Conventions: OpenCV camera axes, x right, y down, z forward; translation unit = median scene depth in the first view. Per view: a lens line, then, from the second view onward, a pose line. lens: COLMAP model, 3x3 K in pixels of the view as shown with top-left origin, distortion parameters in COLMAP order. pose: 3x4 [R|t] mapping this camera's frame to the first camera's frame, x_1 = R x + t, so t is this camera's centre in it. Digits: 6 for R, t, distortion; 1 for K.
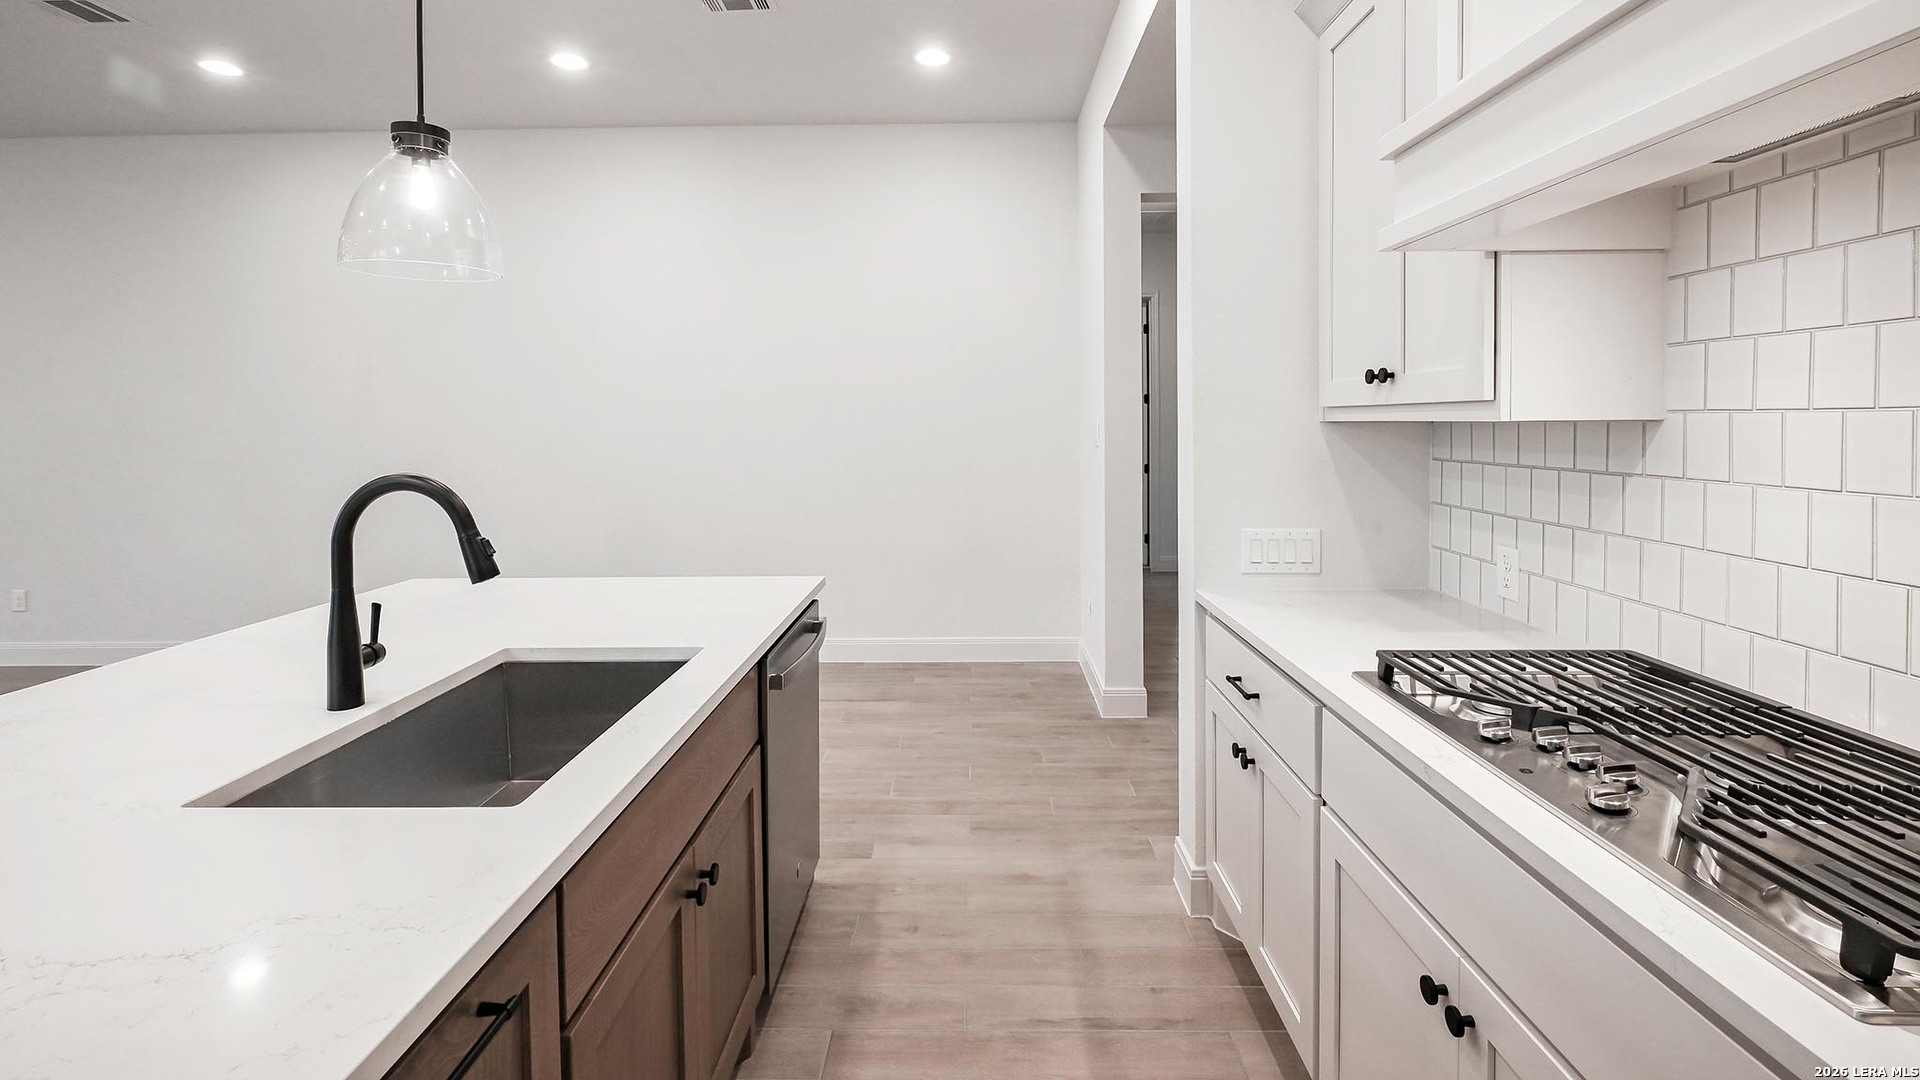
lens RADIAL K [[875.6, 0, 967.7], [0, 875.6, 439.6], [0, 0, 1]] dist [0.000070, 0.000220]
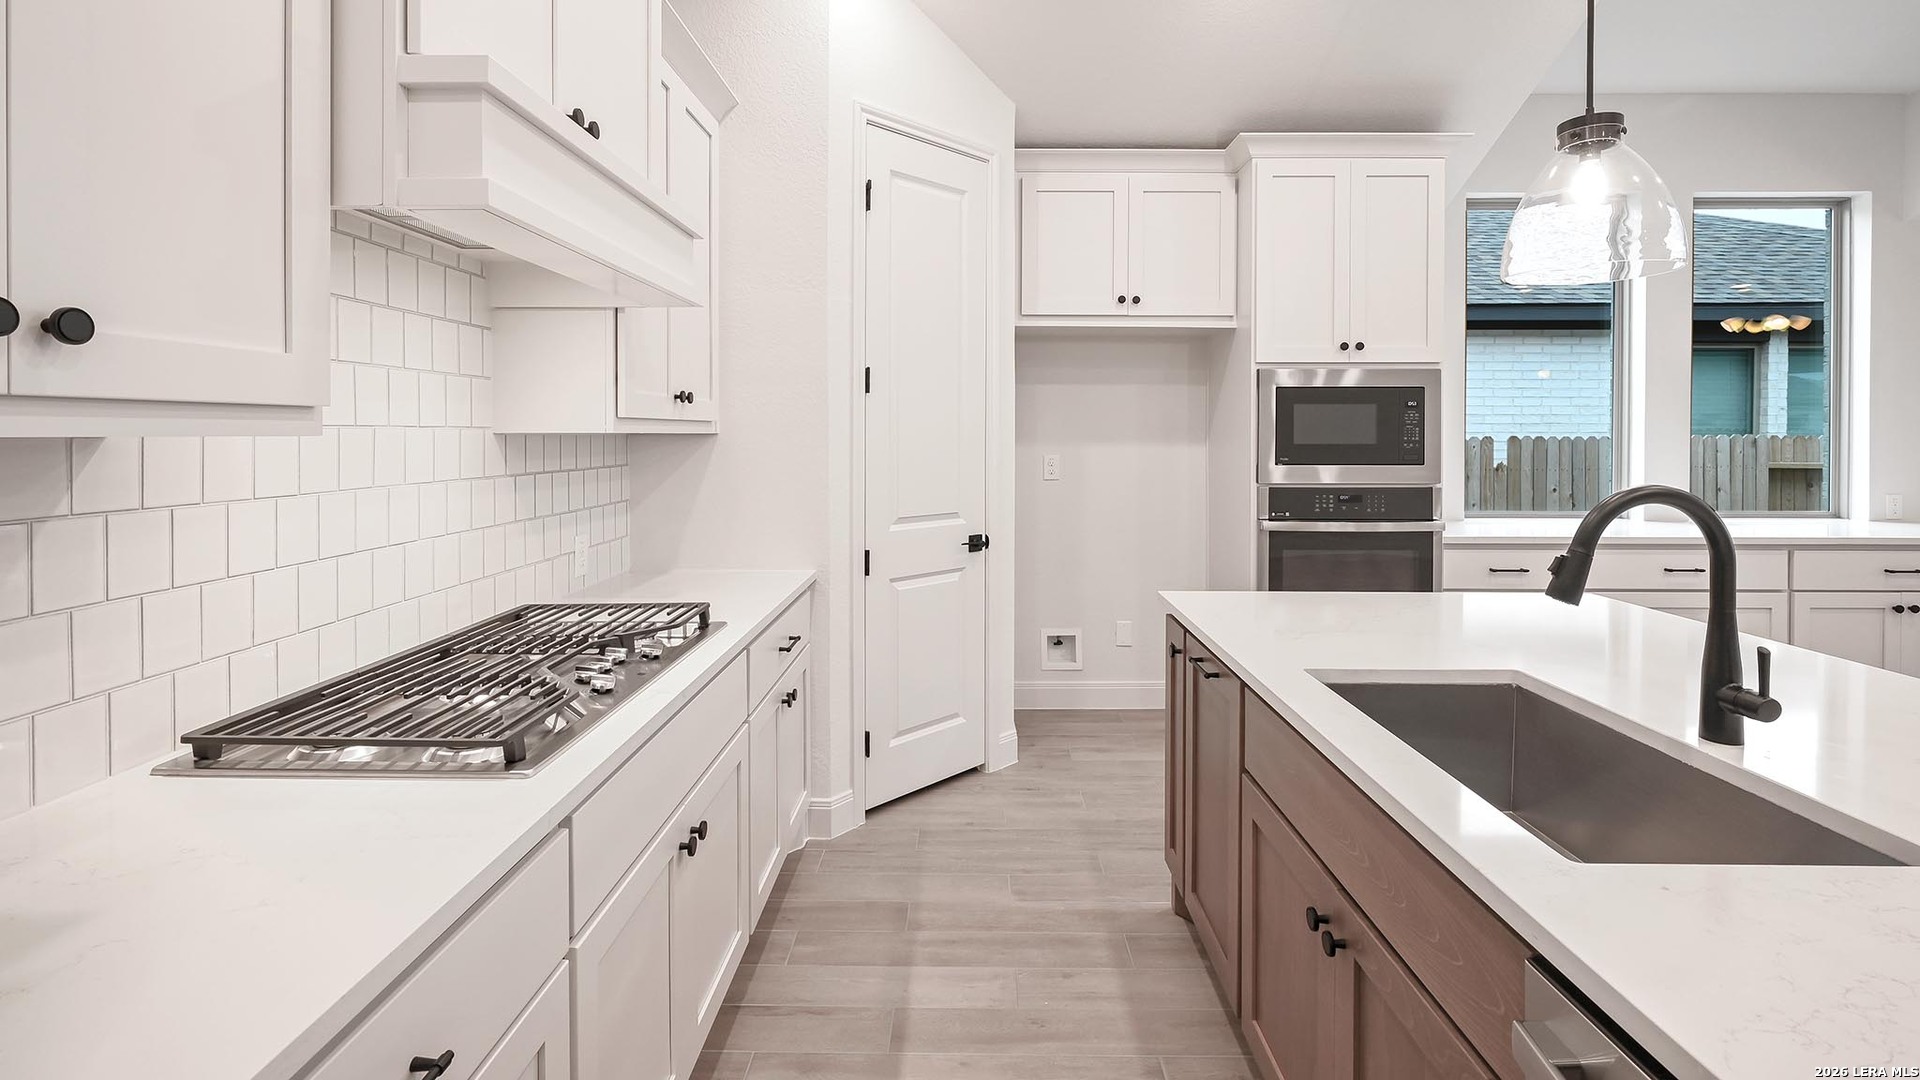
lens RADIAL K [[842.6, 0, 962.5], [0, 842.6, 442.2], [0, 0, 1]] dist [-0.003144, -0.000172]
pose [[-0.999979, 0.006287, -0.001645, 0.064062], [0.006227, 0.999391, 0.034320, -0.036241], [0.001860, 0.034309, -0.999410, 1.667844]]
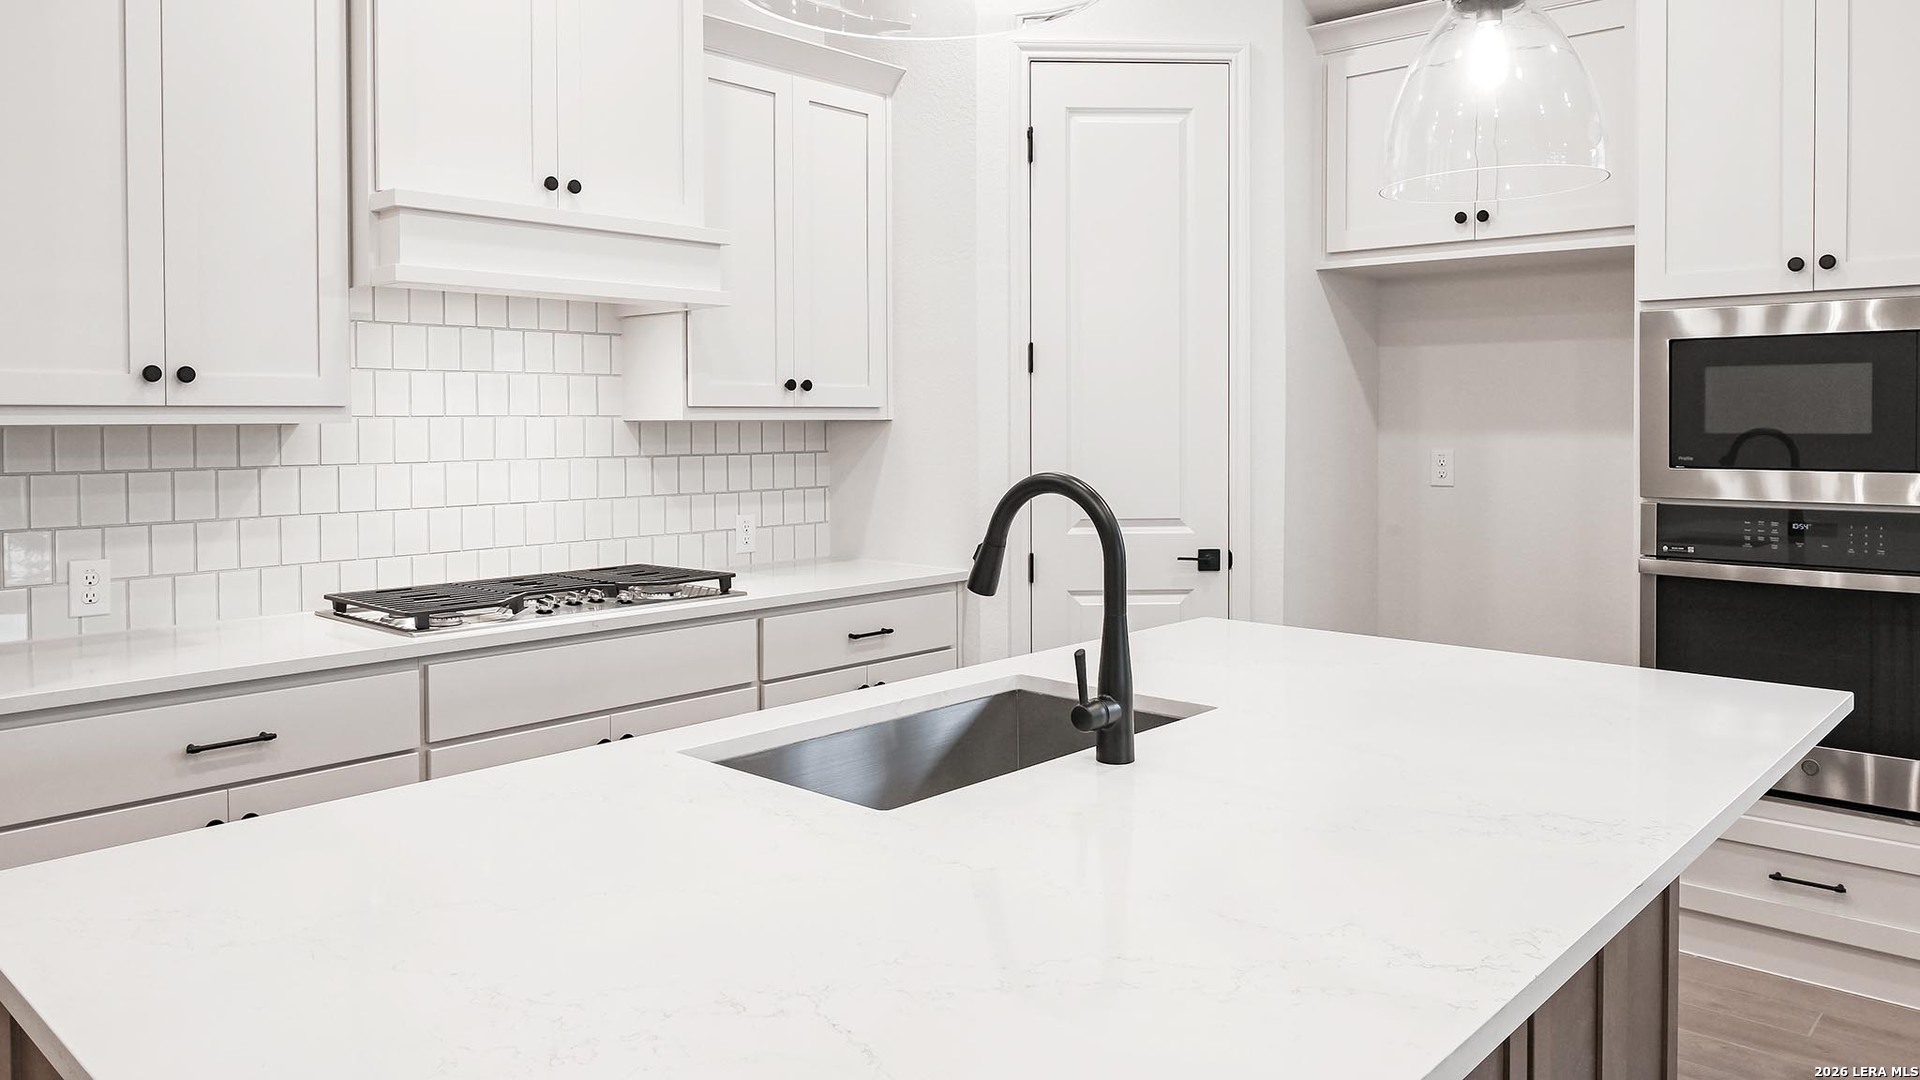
lens RADIAL K [[1330.1, 0, 954.3], [0, 1330.1, 443.0], [0, 0, 1]] dist [0.007909, 0.002137]
pose [[-0.748744, -0.001216, 0.662858, -1.279028], [0.024862, 0.999243, 0.029916, -0.027646], [-0.662392, 0.038880, -0.748148, 1.813788]]
